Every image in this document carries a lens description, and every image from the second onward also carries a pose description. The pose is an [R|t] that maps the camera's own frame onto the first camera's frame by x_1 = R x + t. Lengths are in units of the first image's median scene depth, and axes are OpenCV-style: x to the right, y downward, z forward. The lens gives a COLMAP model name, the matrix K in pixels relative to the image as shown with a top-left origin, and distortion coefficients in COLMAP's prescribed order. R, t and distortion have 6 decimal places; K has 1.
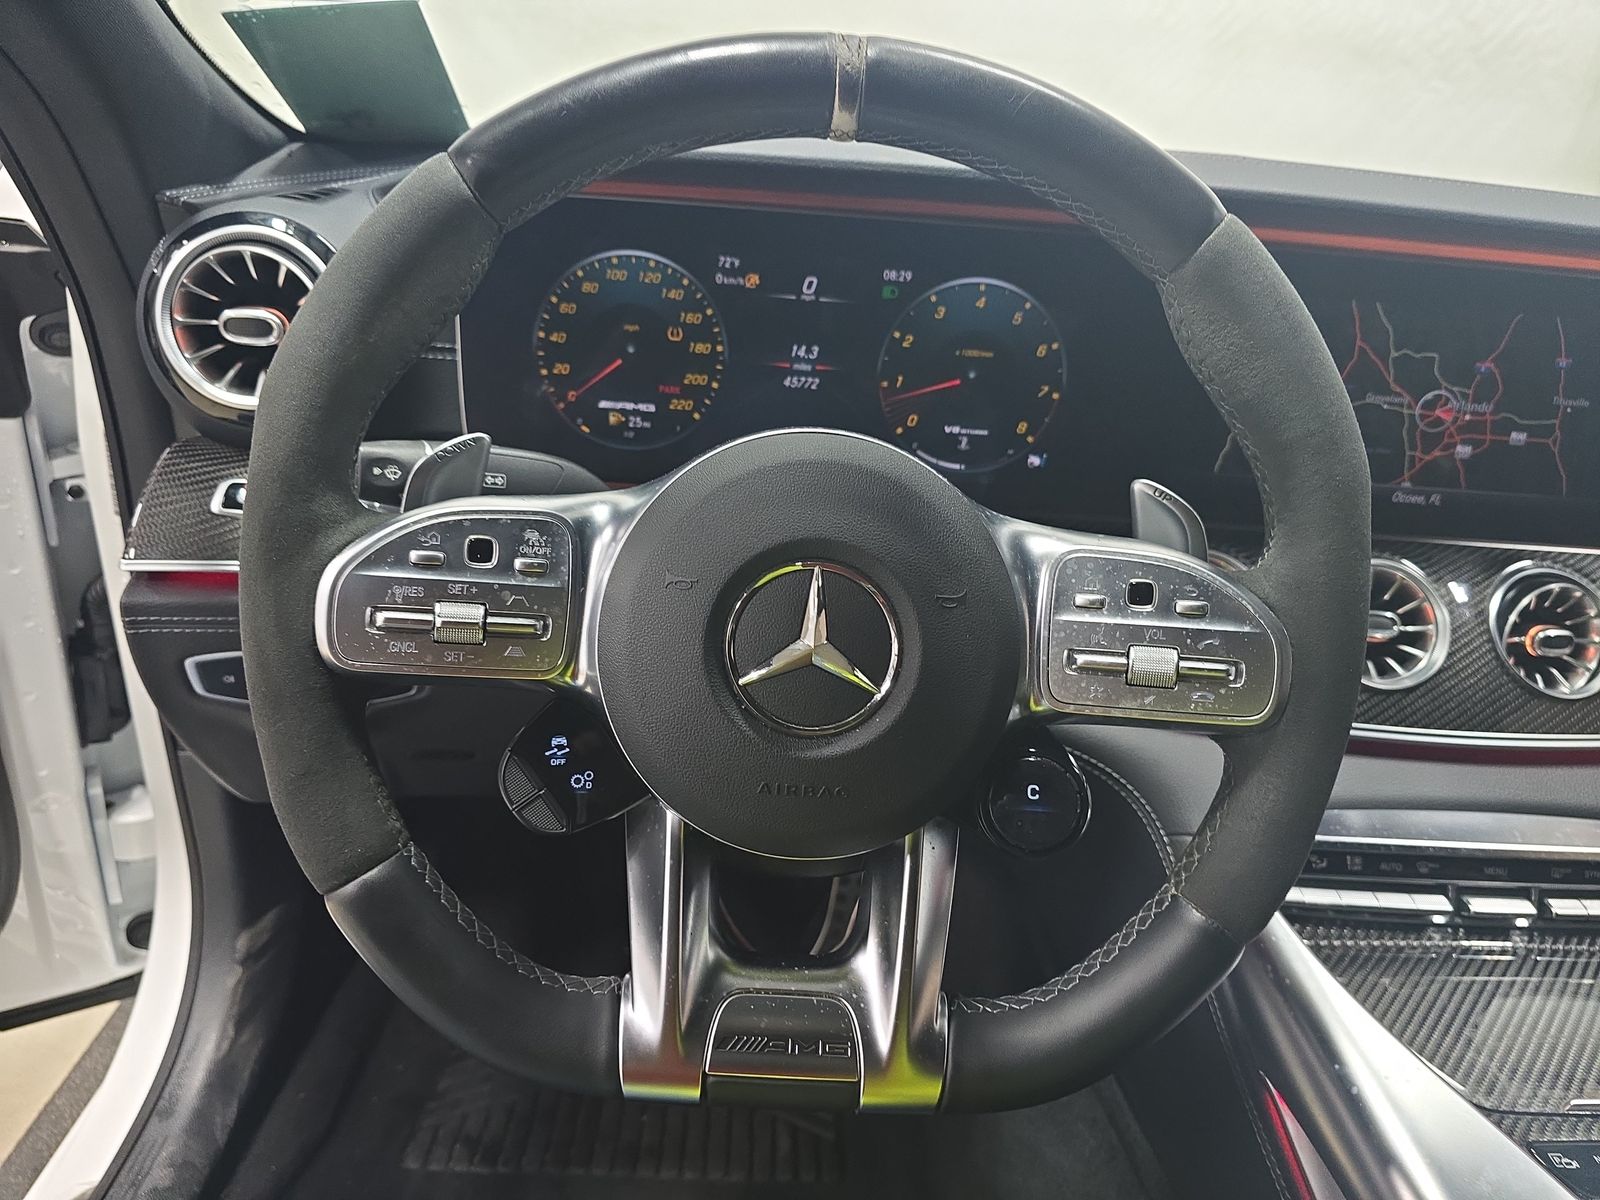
lens RADIAL K [[966.9, 0, 709.0], [0, 966.9, 648.7], [0, 0, 1]] dist [0.003630, -0.022110]
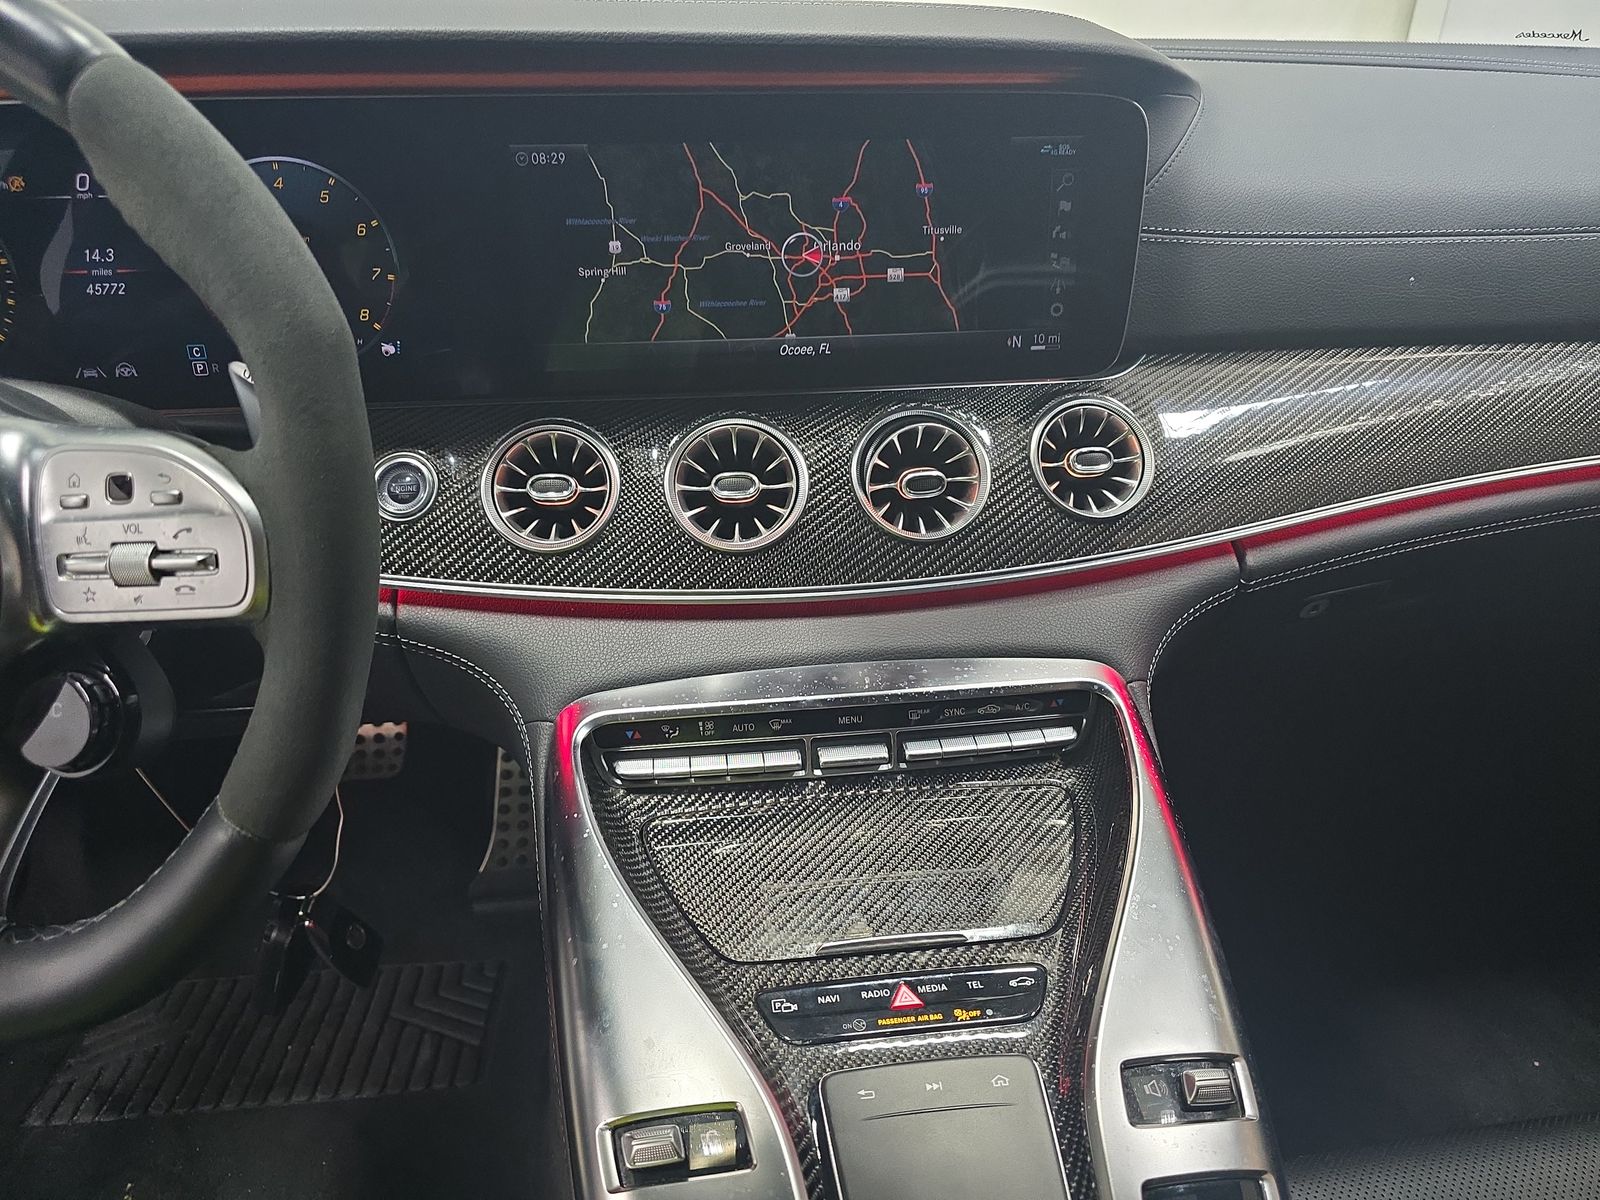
lens RADIAL K [[966.9, 0, 709.0], [0, 966.9, 648.7], [0, 0, 1]] dist [0.003630, -0.022110]
pose [[0.992263, -0.112571, 0.052357, 0.585349], [0.107523, 0.990040, 0.090883, 0.046497], [-0.062066, -0.084550, 0.994484, 0.009871]]
